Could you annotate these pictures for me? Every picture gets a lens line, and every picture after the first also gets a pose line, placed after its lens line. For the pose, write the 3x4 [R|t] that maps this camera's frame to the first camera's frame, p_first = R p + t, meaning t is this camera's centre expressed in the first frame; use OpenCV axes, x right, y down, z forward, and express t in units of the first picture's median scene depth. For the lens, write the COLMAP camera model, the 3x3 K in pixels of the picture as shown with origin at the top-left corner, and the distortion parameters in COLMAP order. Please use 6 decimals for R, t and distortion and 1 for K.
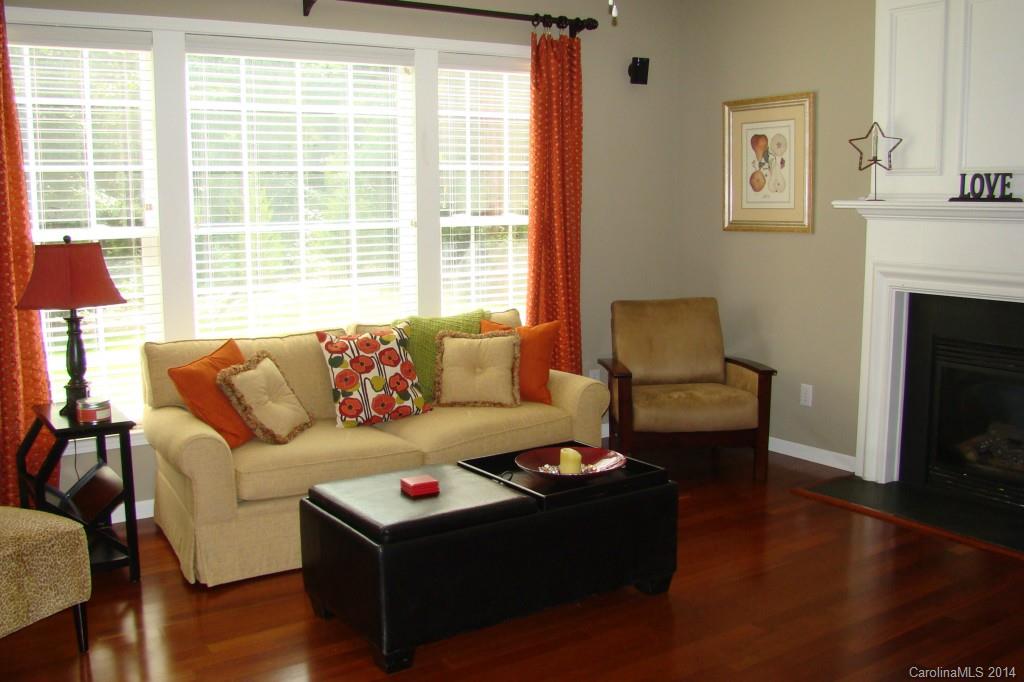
lens RADIAL K [[993.1, 0, 512.0], [0, 993.1, 341.0], [0, 0, 1]] dist [-0.152192, 0.080026]
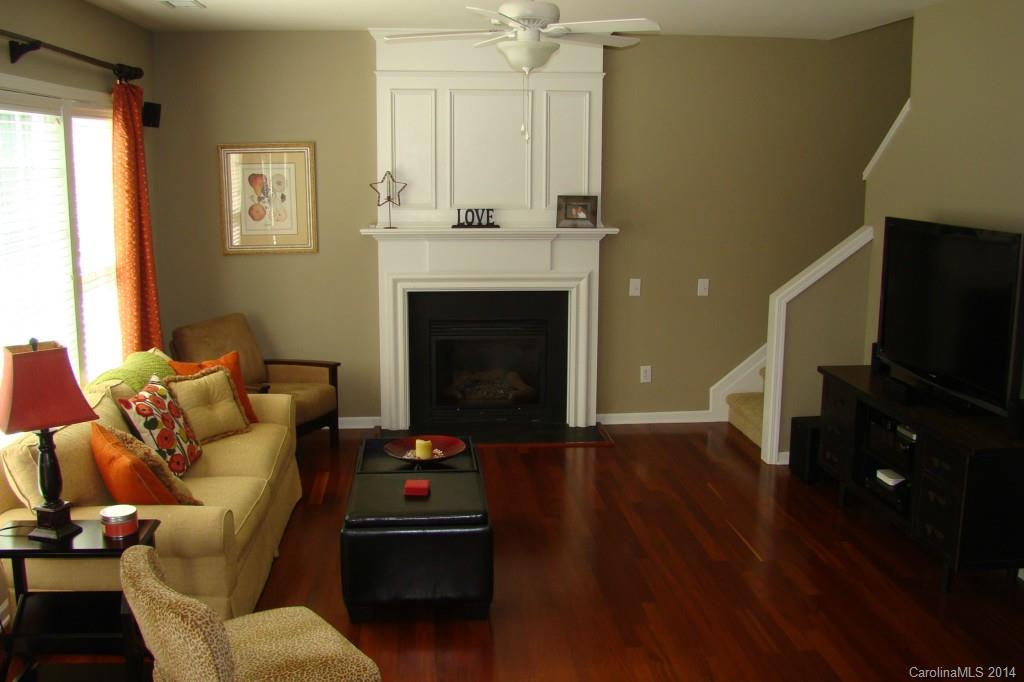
lens RADIAL K [[993.1, 0, 512.0], [0, 993.1, 341.0], [0, 0, 1]] dist [-0.152192, 0.080026]
pose [[0.489557, -0.147833, 0.859348, -0.766479], [0.117455, 0.987722, 0.103005, -0.111351], [-0.864024, 0.050508, 0.500910, 0.161524]]
